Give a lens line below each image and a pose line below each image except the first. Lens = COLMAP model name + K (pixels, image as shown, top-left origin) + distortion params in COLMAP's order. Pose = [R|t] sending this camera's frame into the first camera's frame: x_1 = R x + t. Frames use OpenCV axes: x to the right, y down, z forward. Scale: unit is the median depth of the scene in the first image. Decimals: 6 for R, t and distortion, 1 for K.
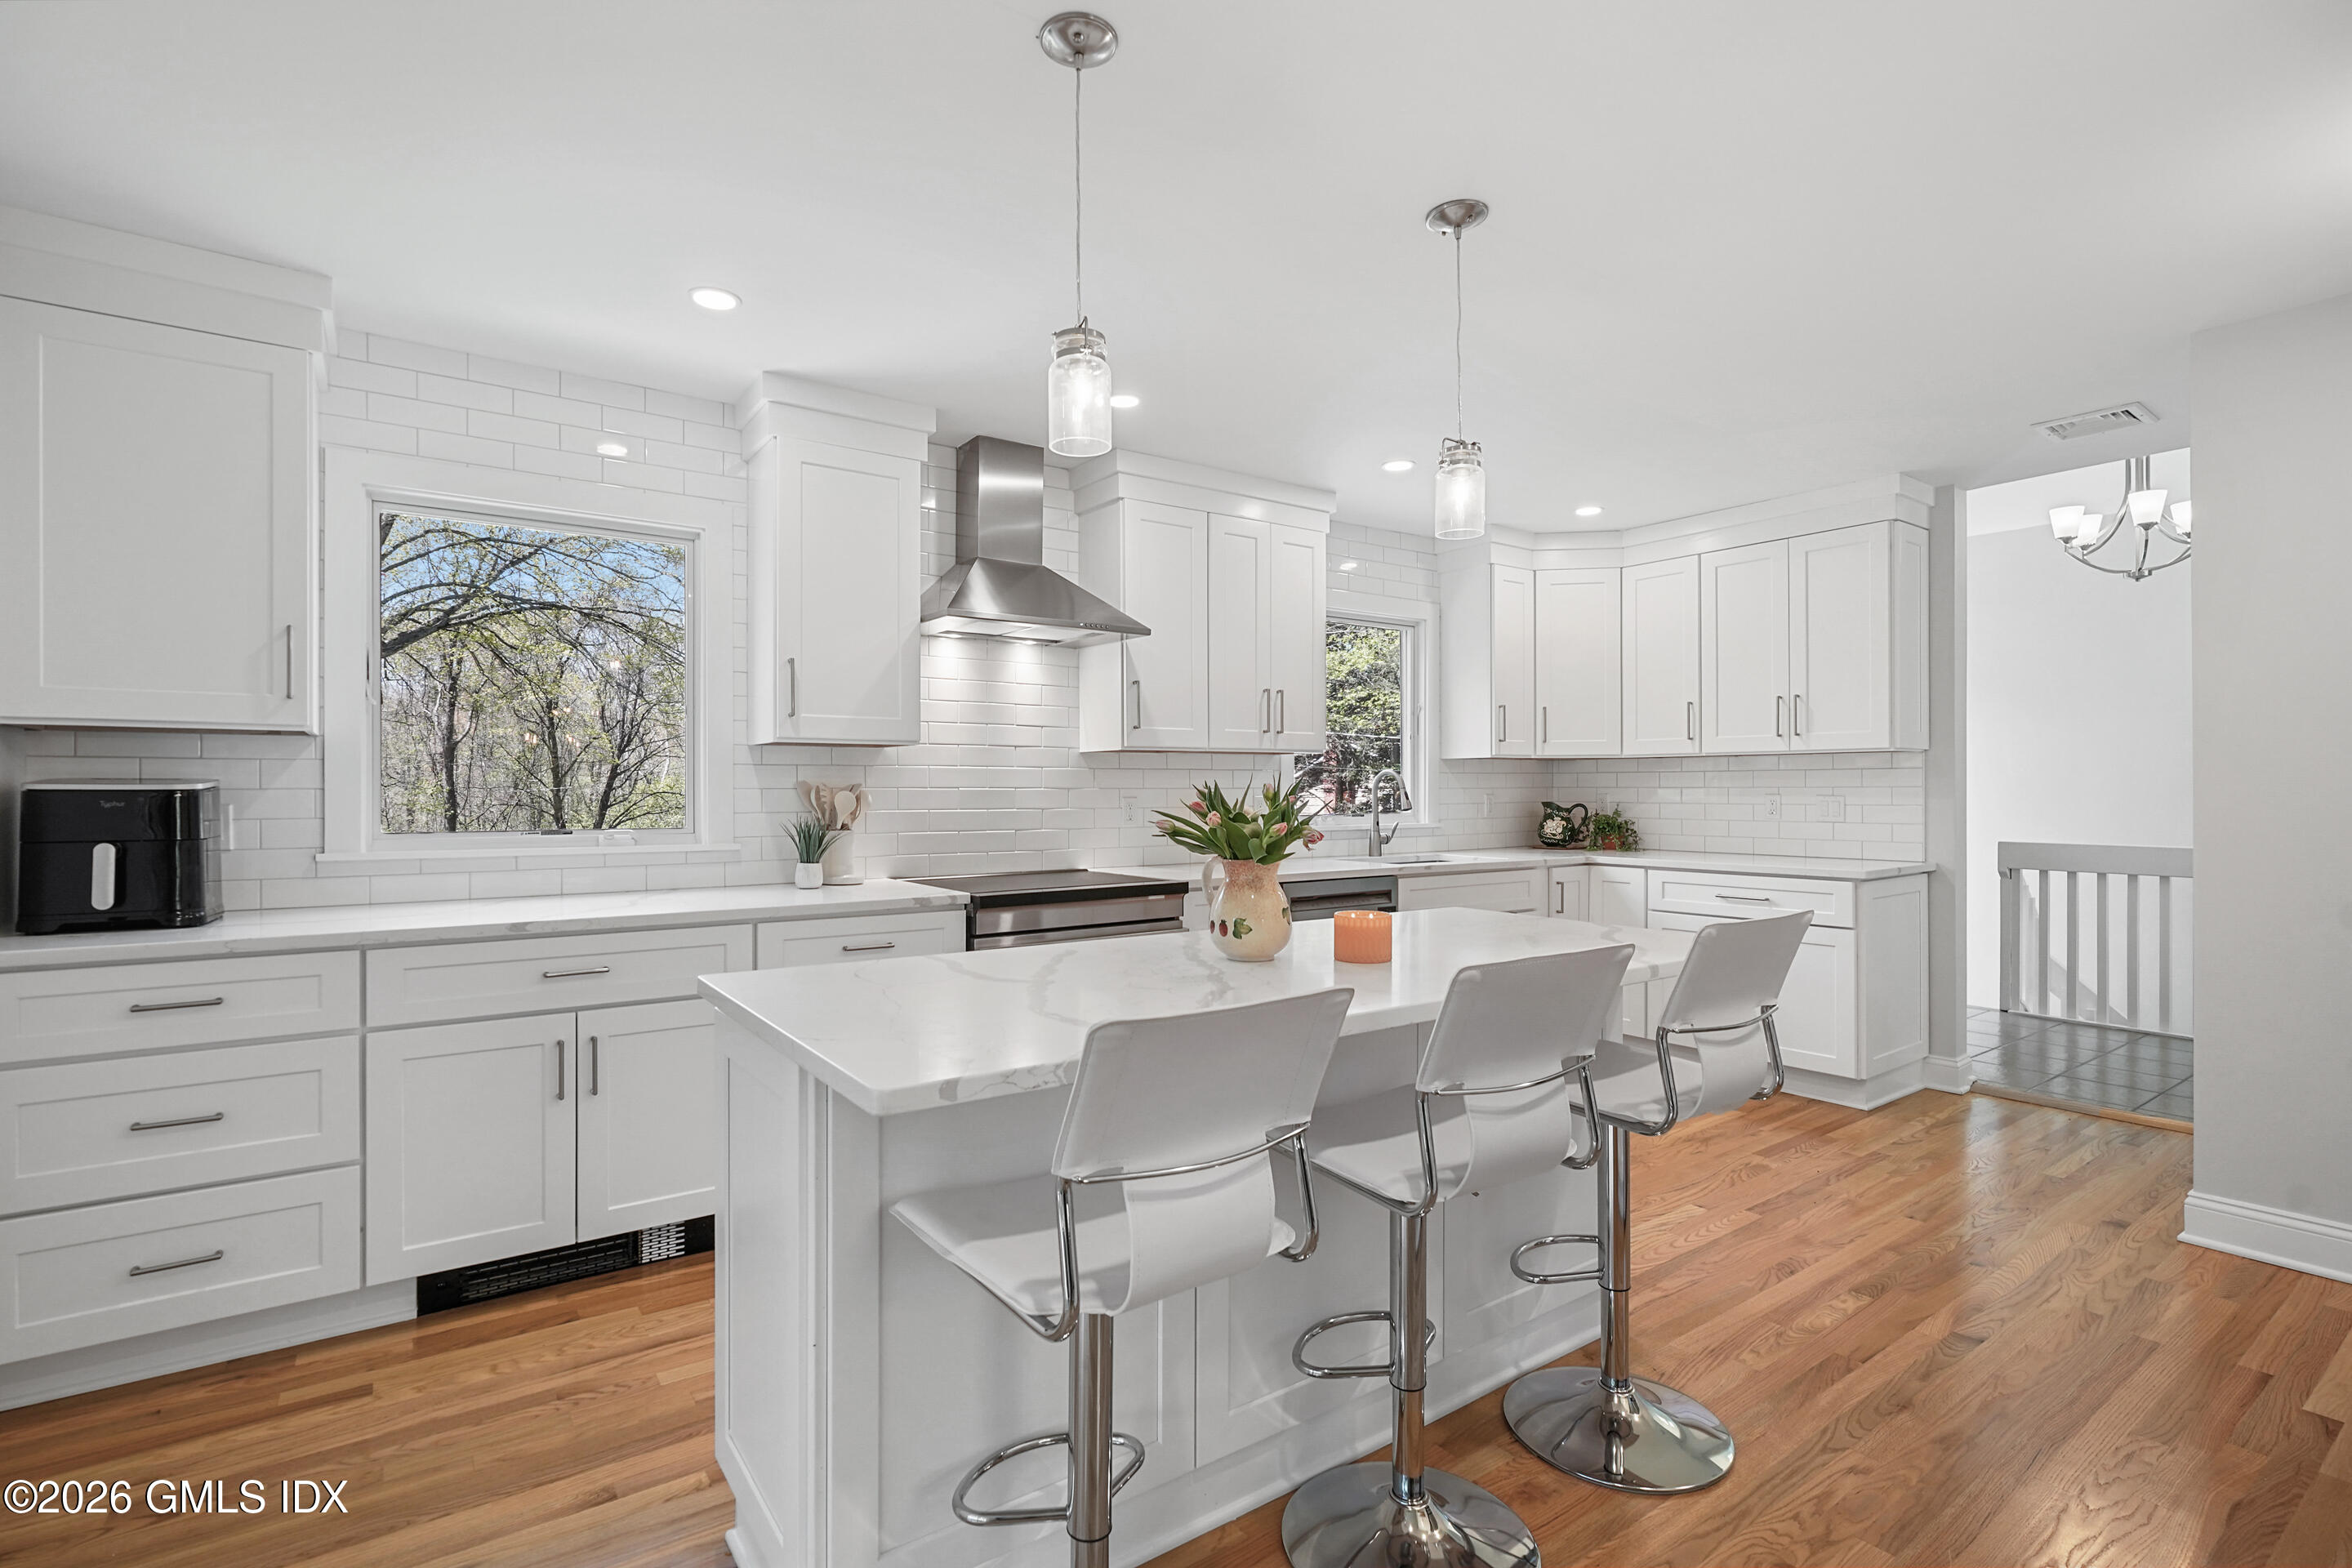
lens RADIAL K [[1083.7, 0, 1154.7], [0, 1083.7, 789.5], [0, 0, 1]] dist [-0.015813, 0.006435]
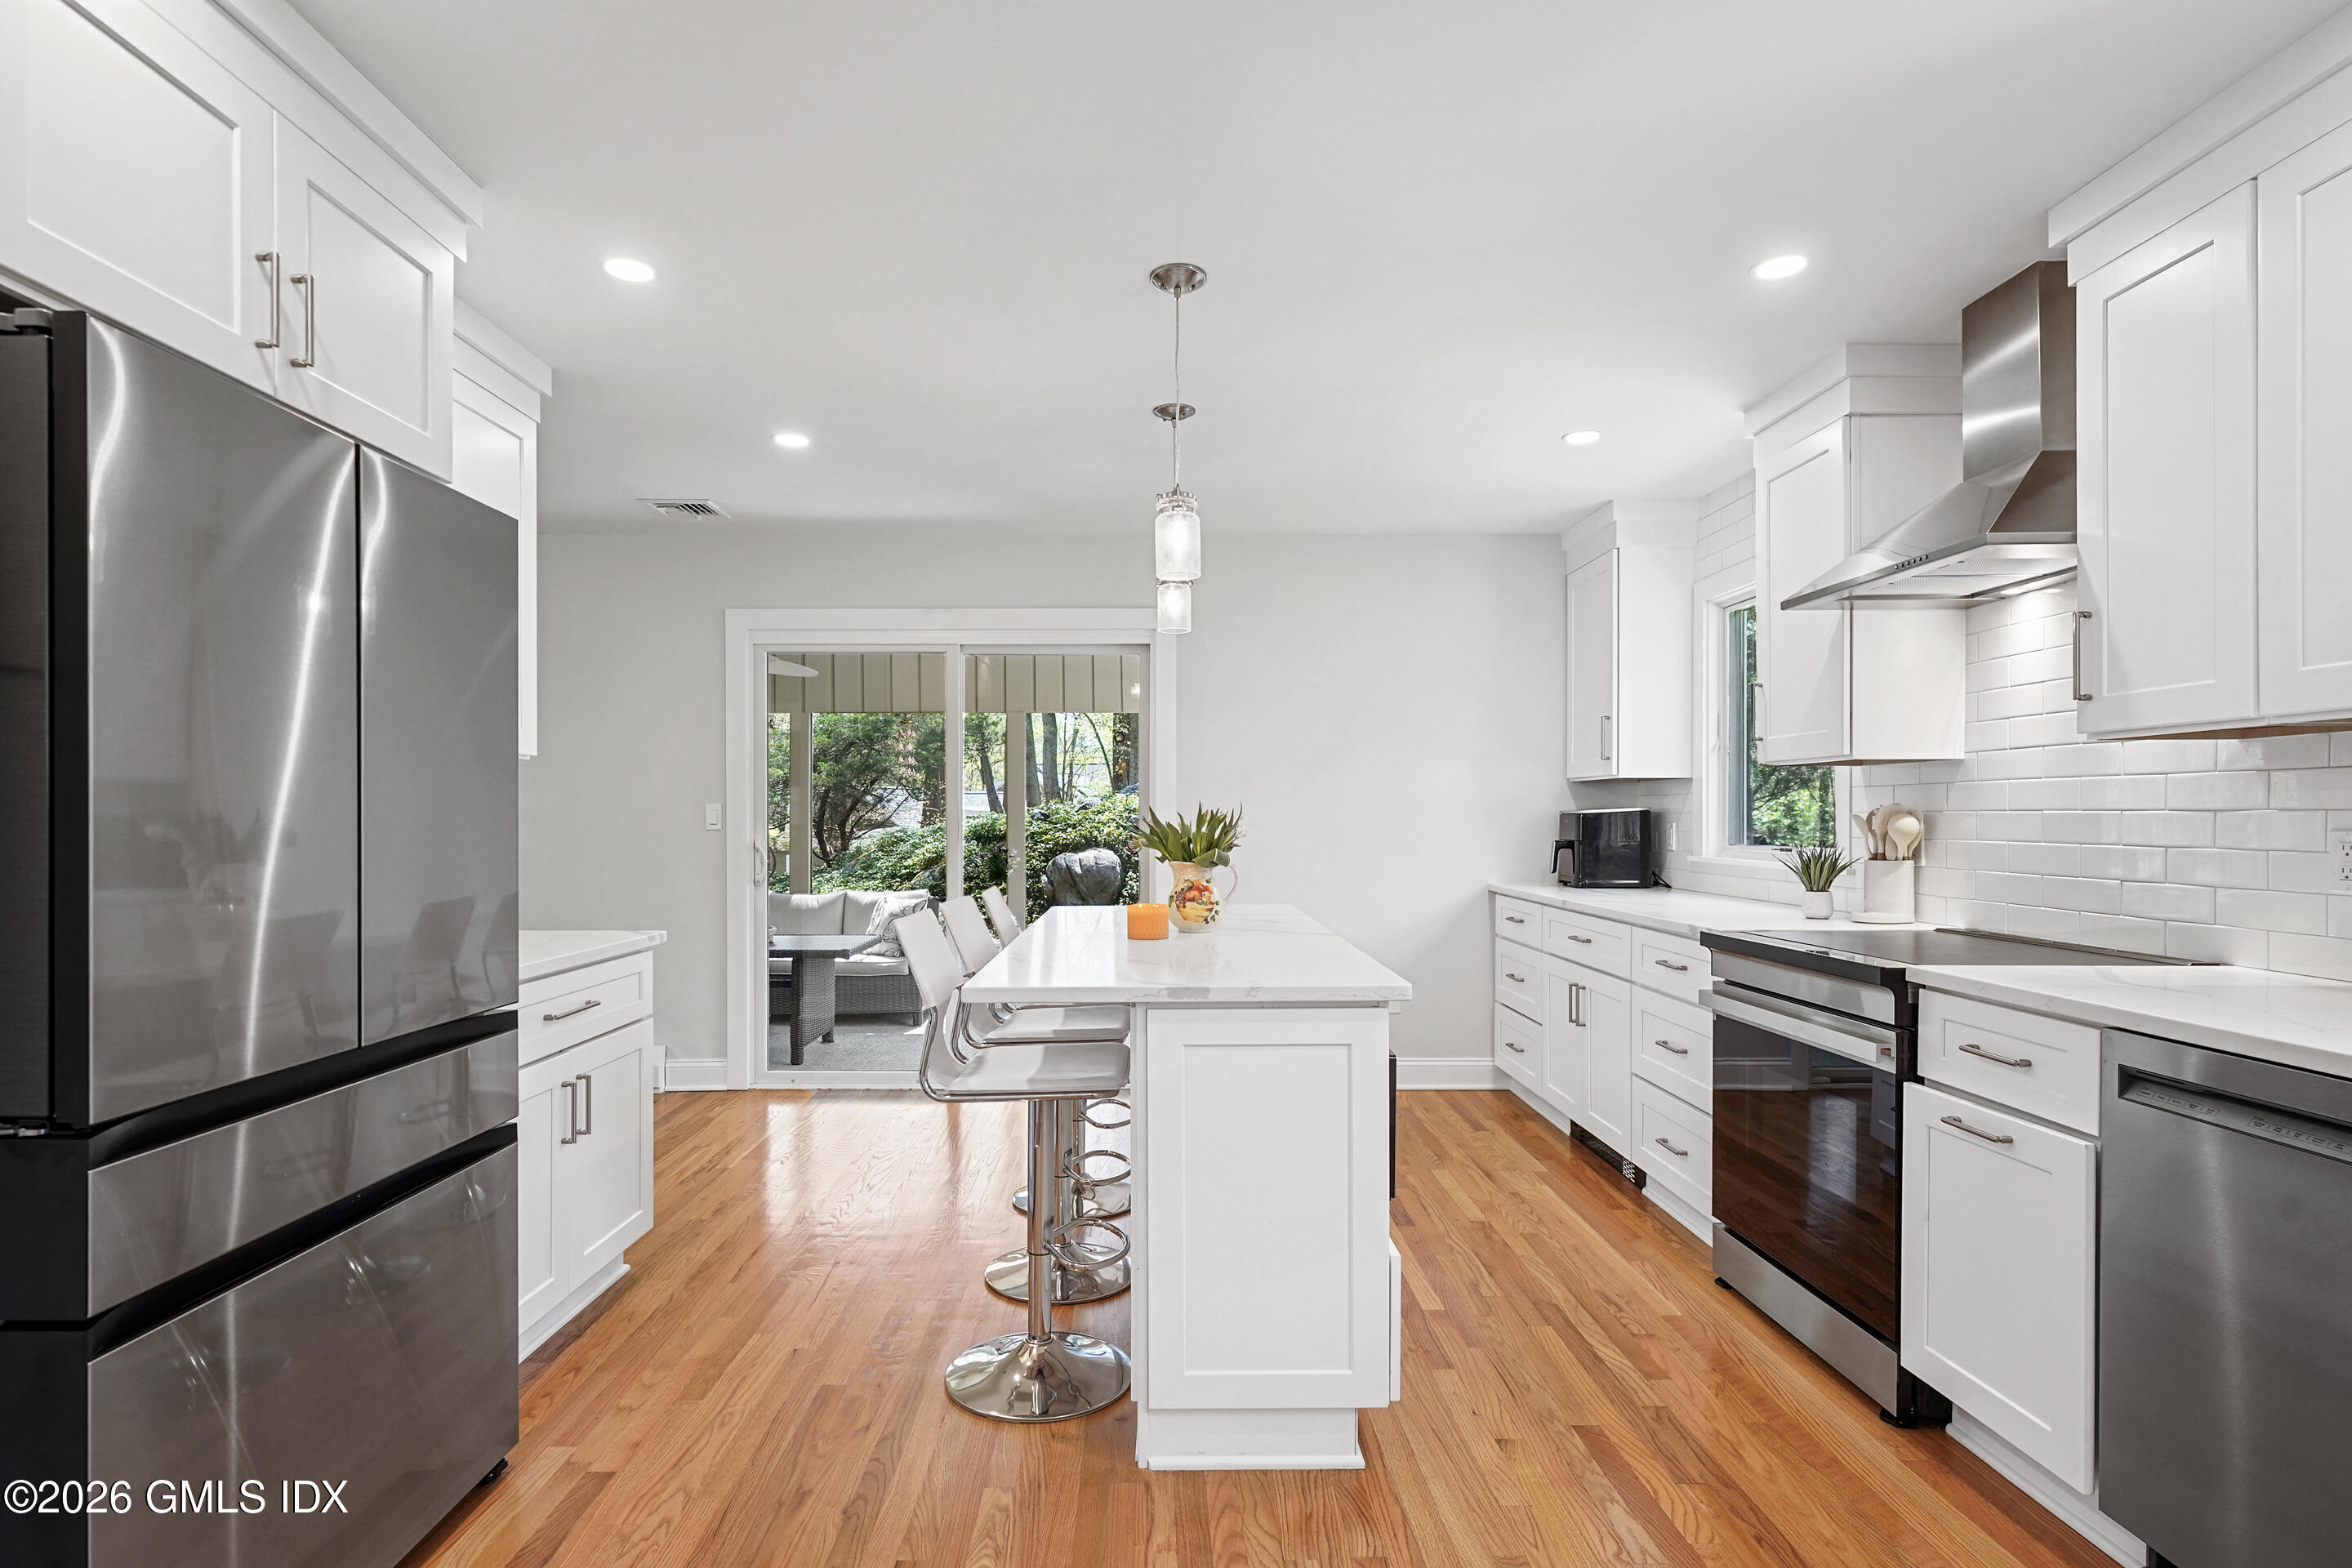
lens RADIAL K [[1206.9, 0, 1172.2], [0, 1206.9, 816.0], [0, 0, 1]] dist [0.001371, 0.000127]
pose [[-0.563308, 0.002469, -0.826243, 0.702496], [0.002532, 0.999996, 0.001263, -0.000601], [0.826243, -0.001381, -0.563312, 0.918787]]
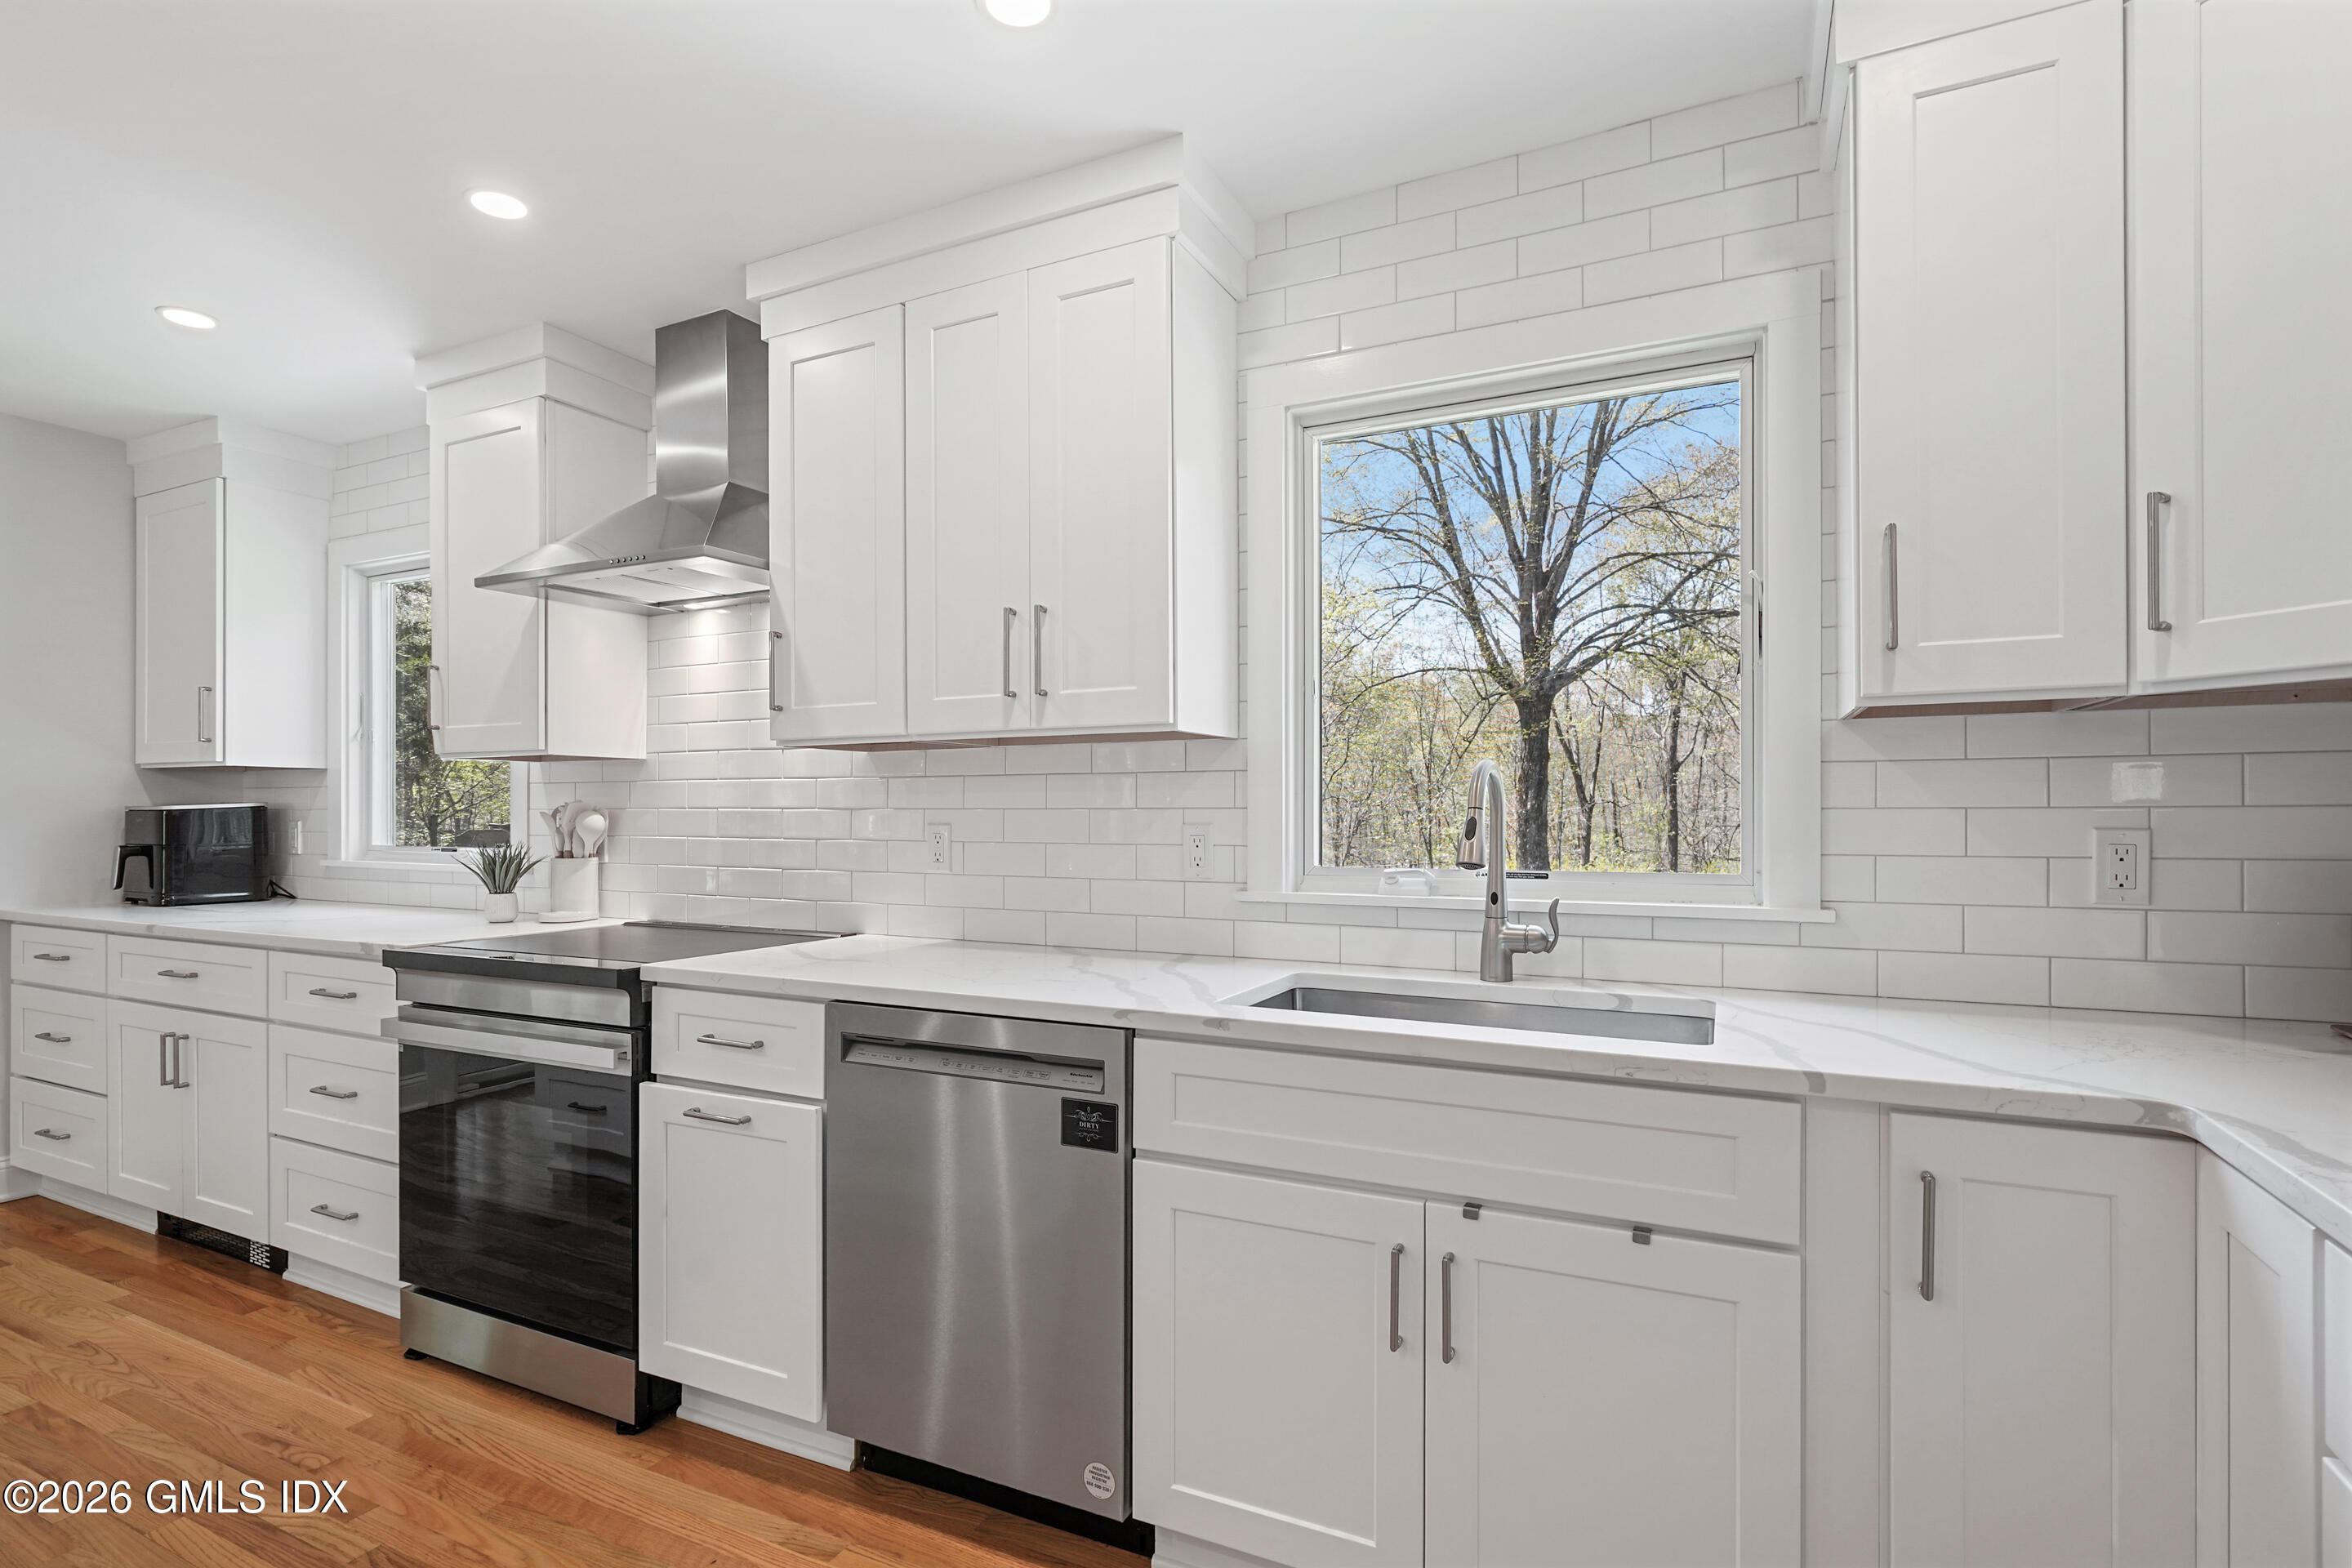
lens RADIAL K [[1143.0, 0, 1175.7], [0, 1143.0, 814.7], [0, 0, 1]] dist [-0.014395, 0.004450]
pose [[0.478671, 0.003789, -0.877986, 0.616823], [-0.000733, 0.999992, 0.003916, -0.000712], [0.877994, -0.001231, 0.478670, 0.844142]]
